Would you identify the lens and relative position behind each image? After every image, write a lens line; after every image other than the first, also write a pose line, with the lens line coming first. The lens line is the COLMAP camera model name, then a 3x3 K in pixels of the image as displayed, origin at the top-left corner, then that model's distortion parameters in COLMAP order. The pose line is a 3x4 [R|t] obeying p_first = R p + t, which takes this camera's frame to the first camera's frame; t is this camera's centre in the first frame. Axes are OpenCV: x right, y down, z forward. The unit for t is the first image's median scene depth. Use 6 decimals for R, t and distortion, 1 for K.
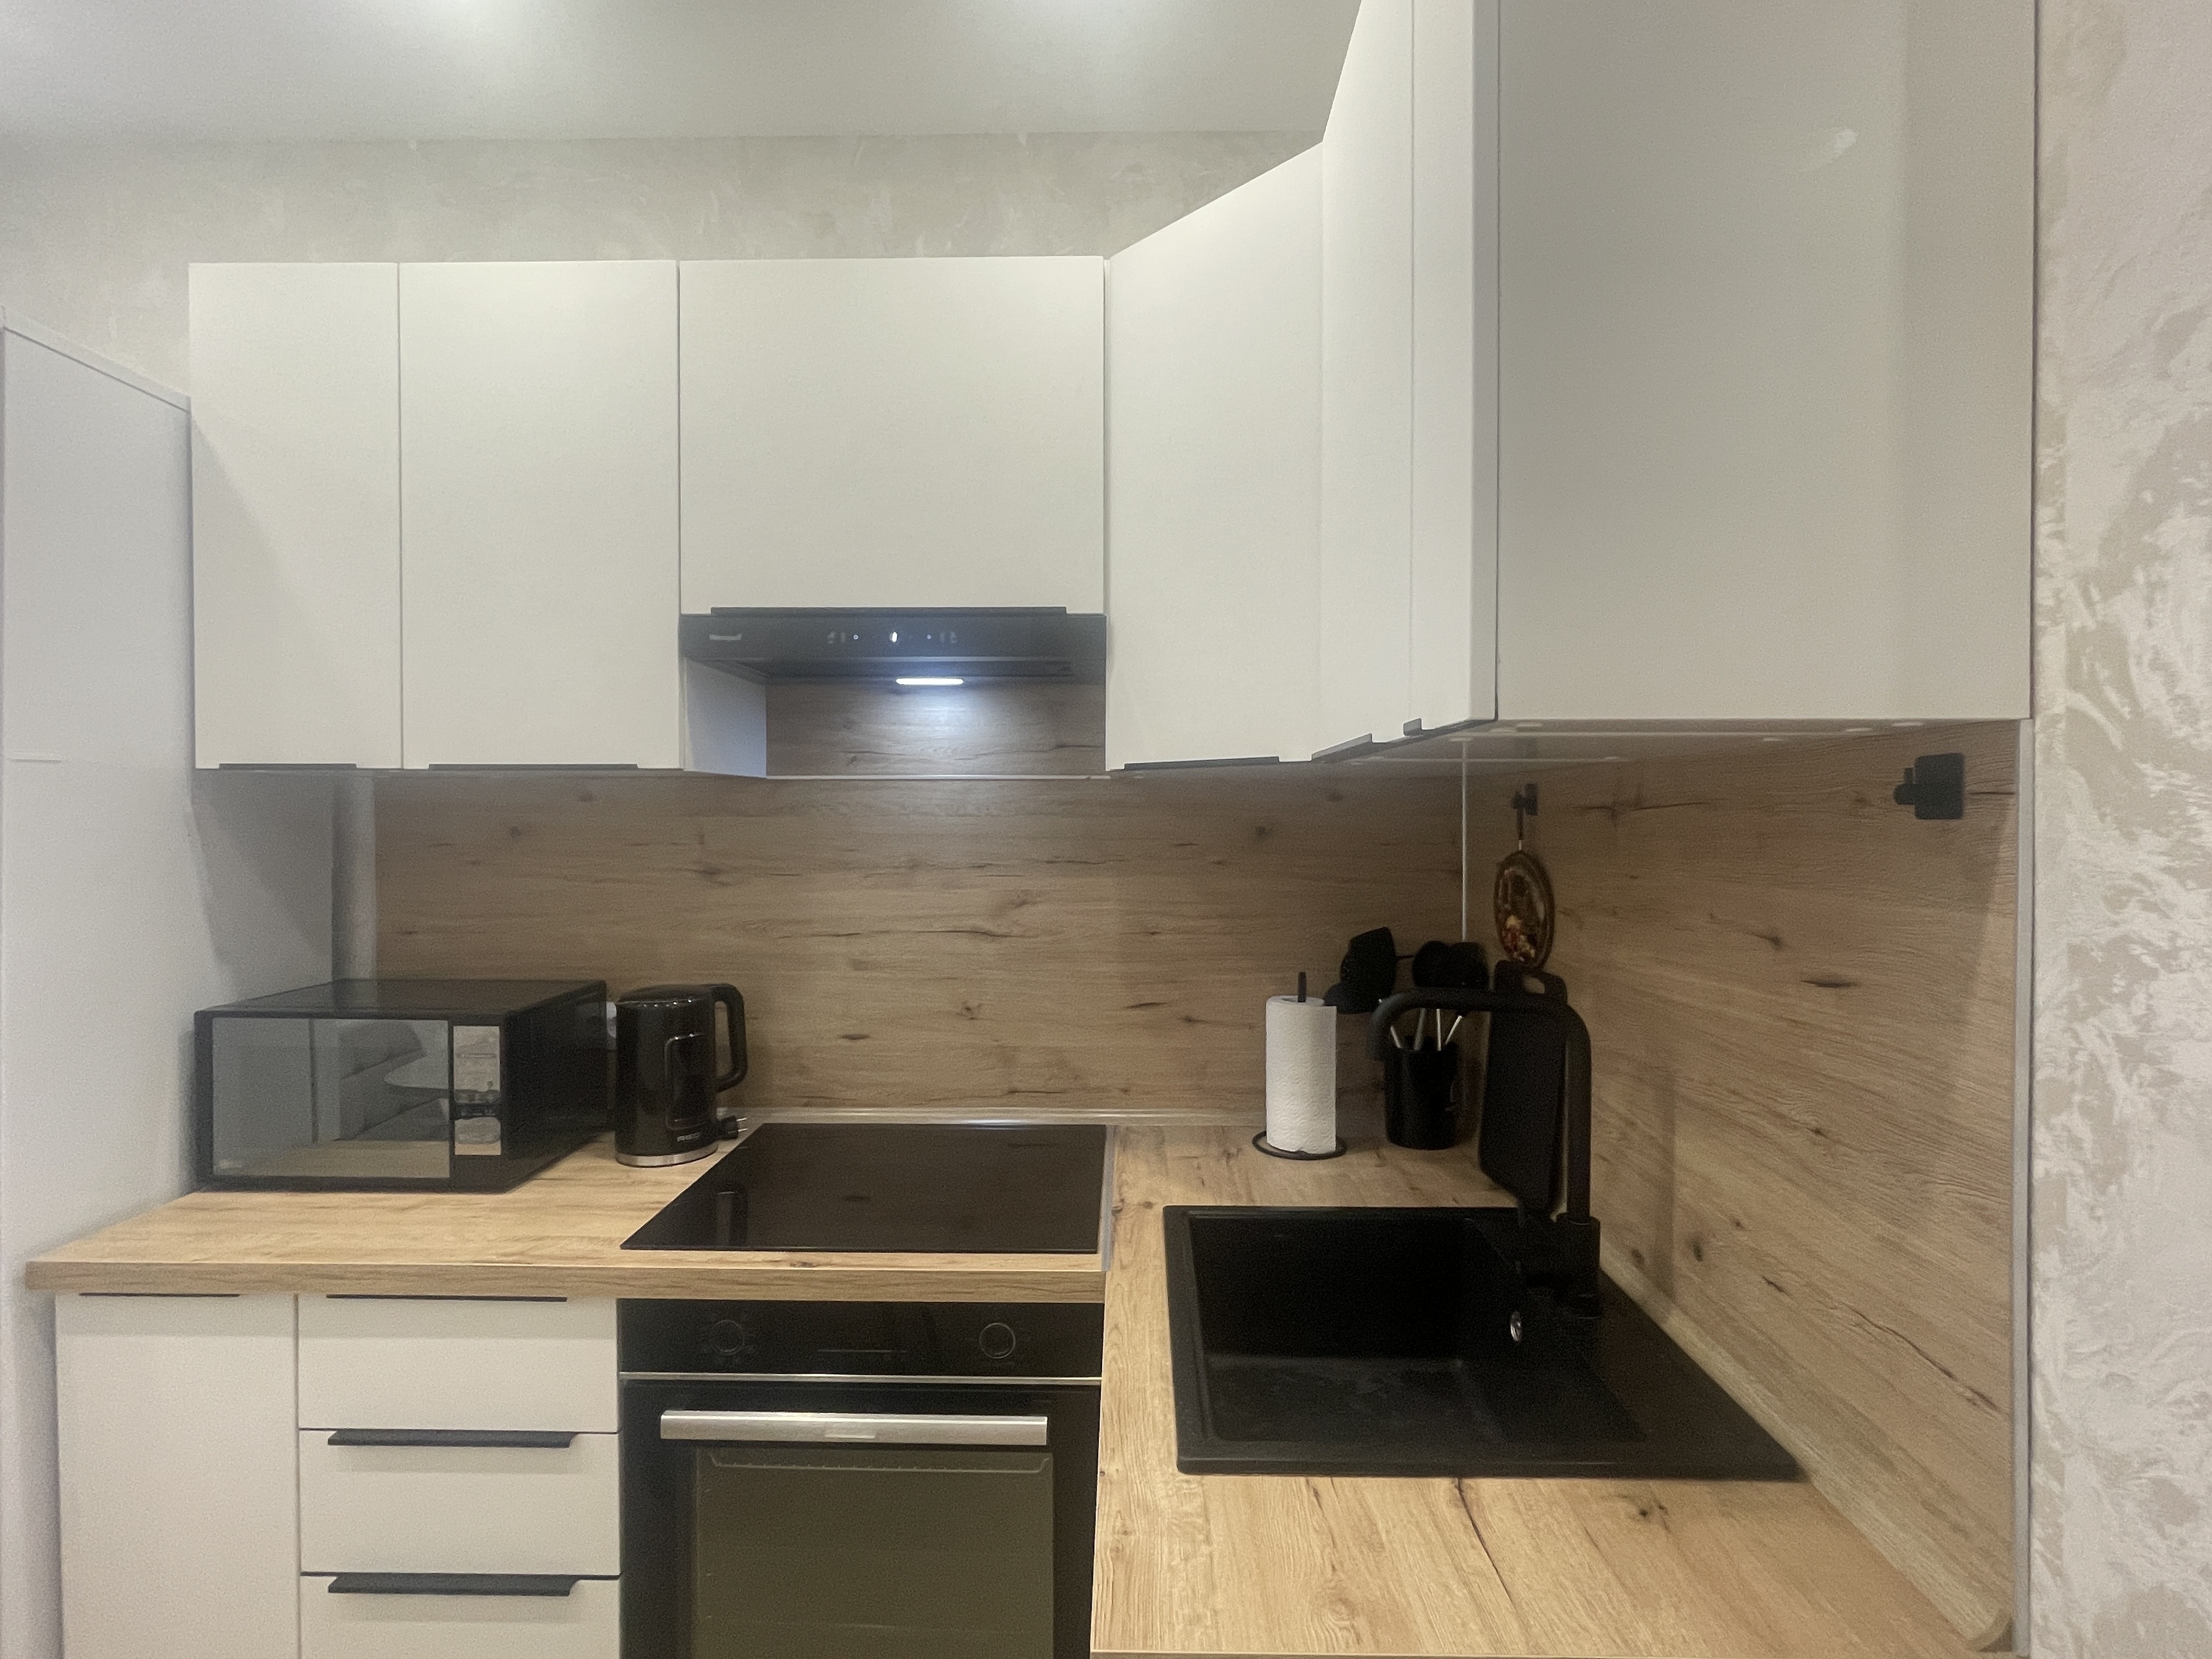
lens RADIAL K [[1058.2, 0, 1106.0], [0, 1058.2, 829.5], [0, 0, 1]] dist [-0.002148, -0.000984]
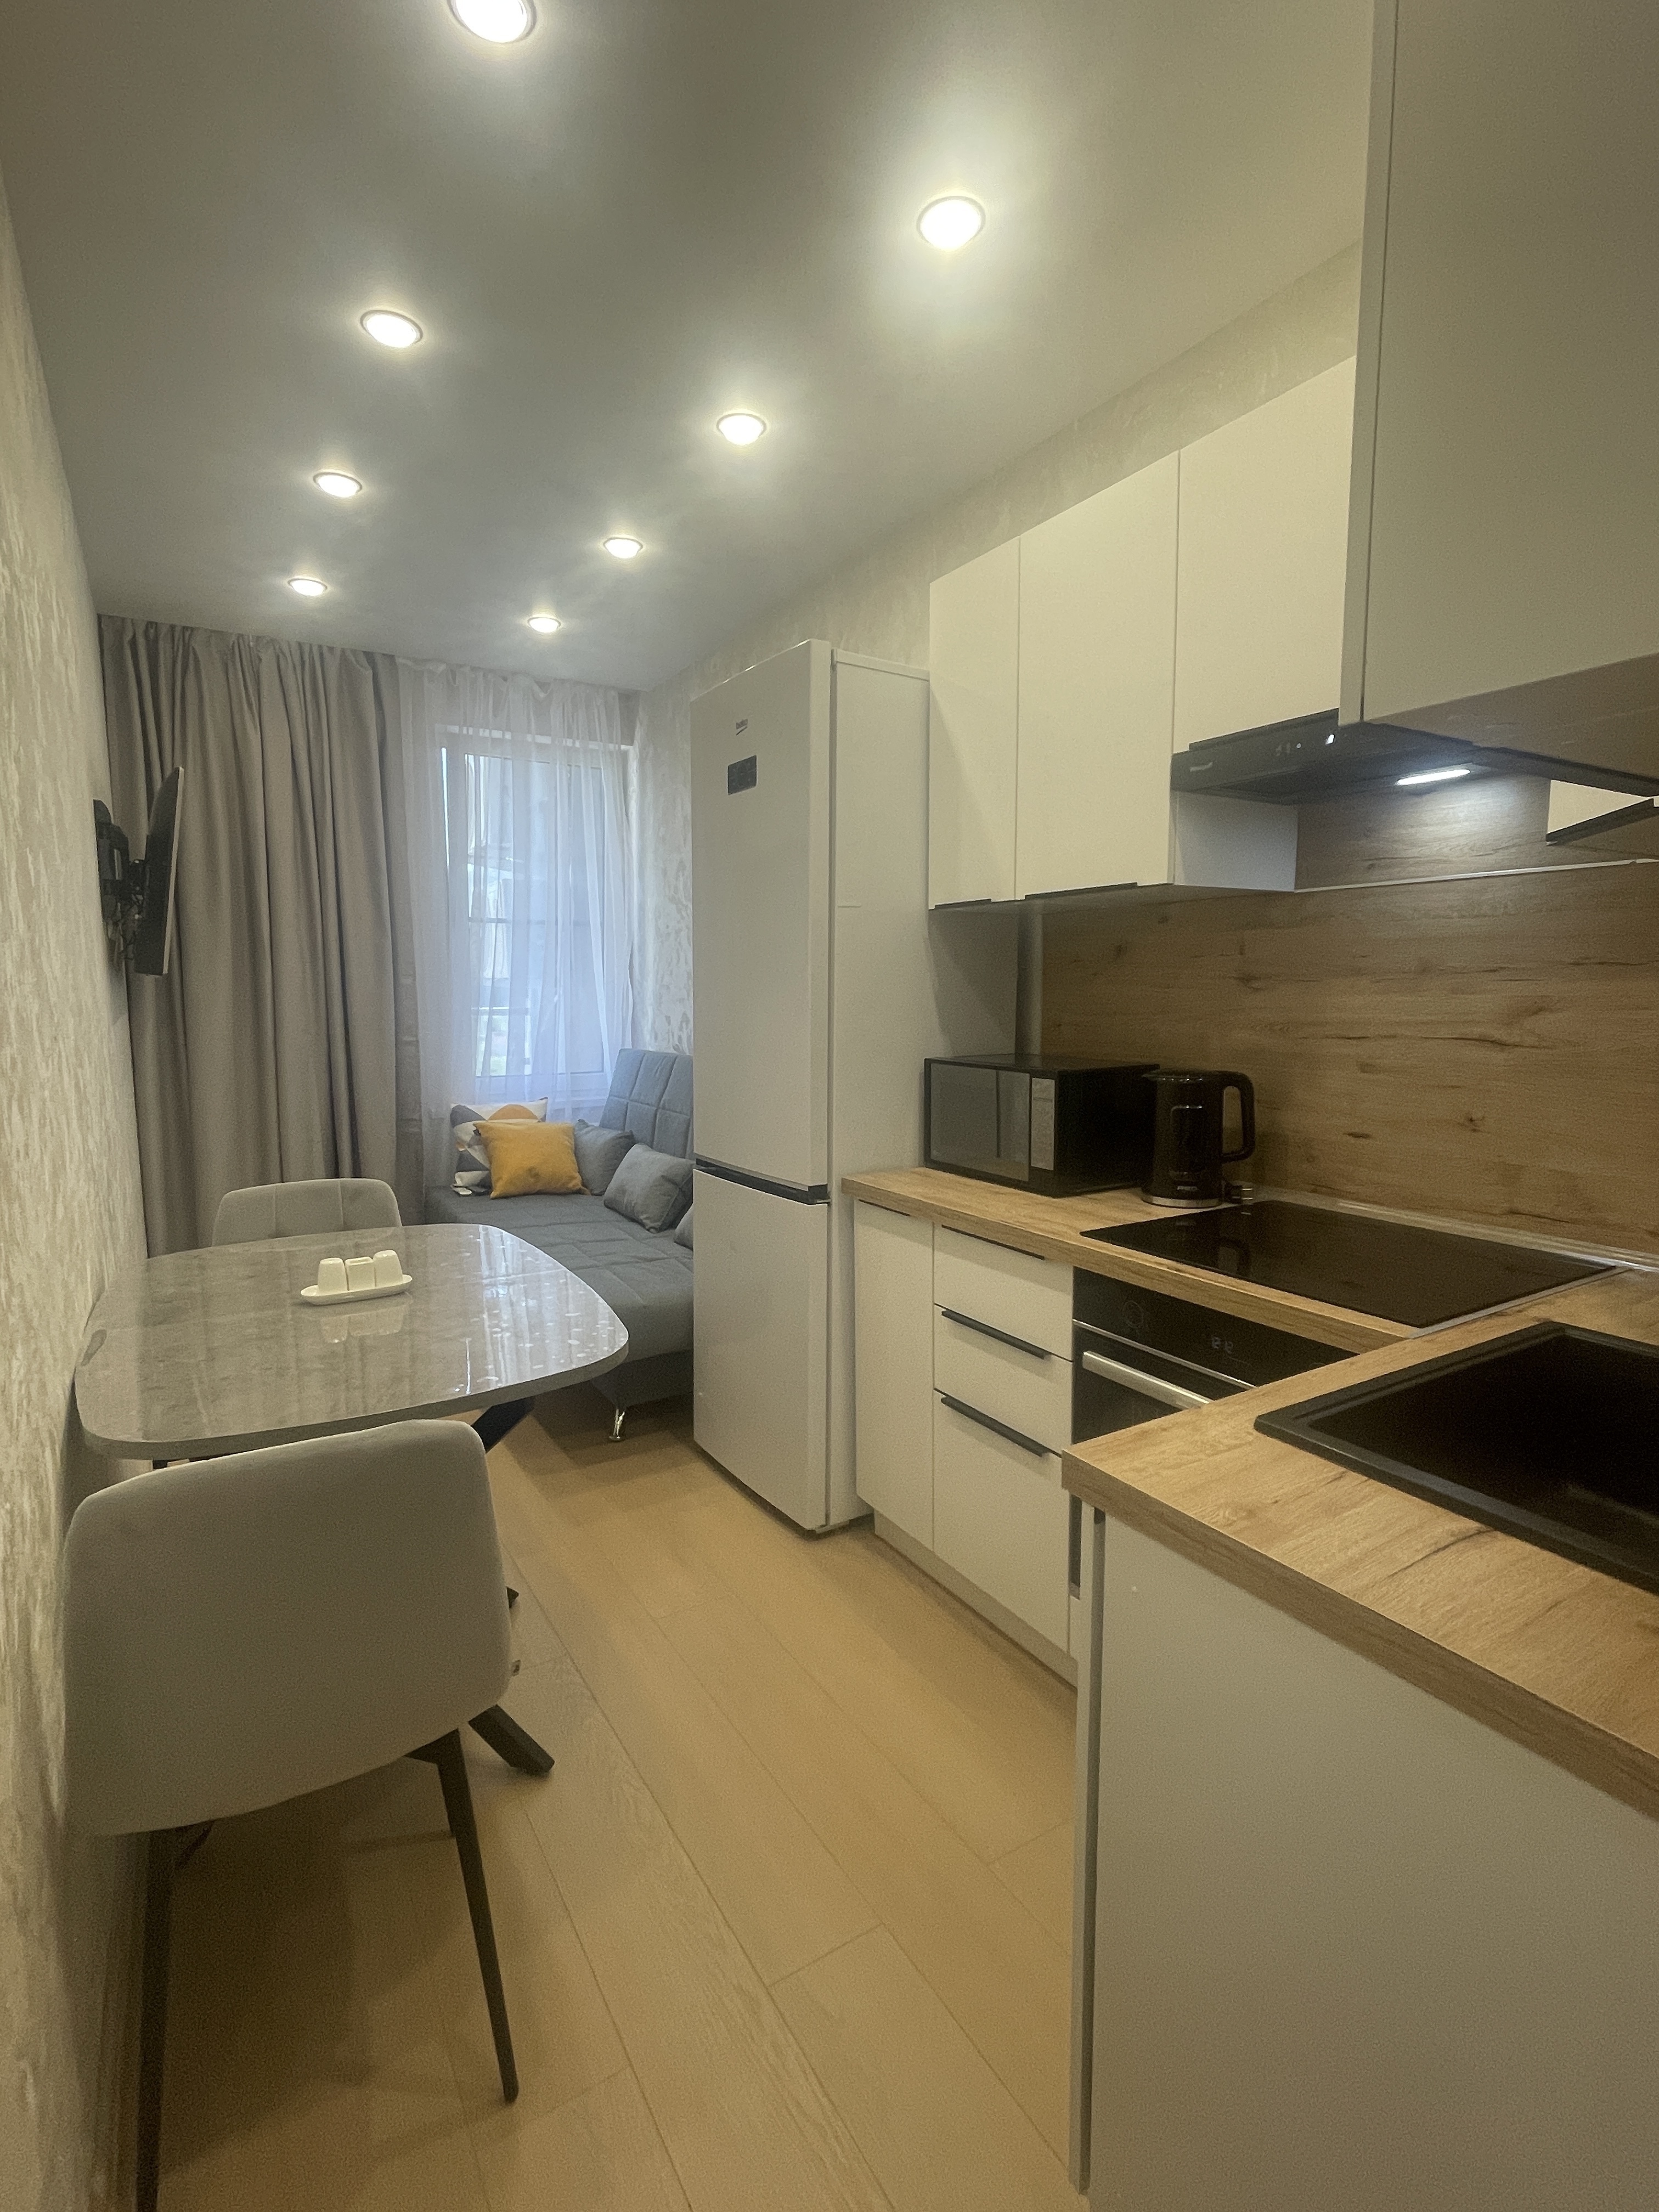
lens RADIAL K [[1058.2, 0, 829.5], [0, 1058.2, 1106.0], [0, 0, 1]] dist [-0.002148, -0.000984]
pose [[0.533877, 0.093525, -0.840374, 0.381653], [-0.008436, 0.994404, 0.105308, 0.063399], [0.845520, -0.049132, 0.531678, -0.005156]]
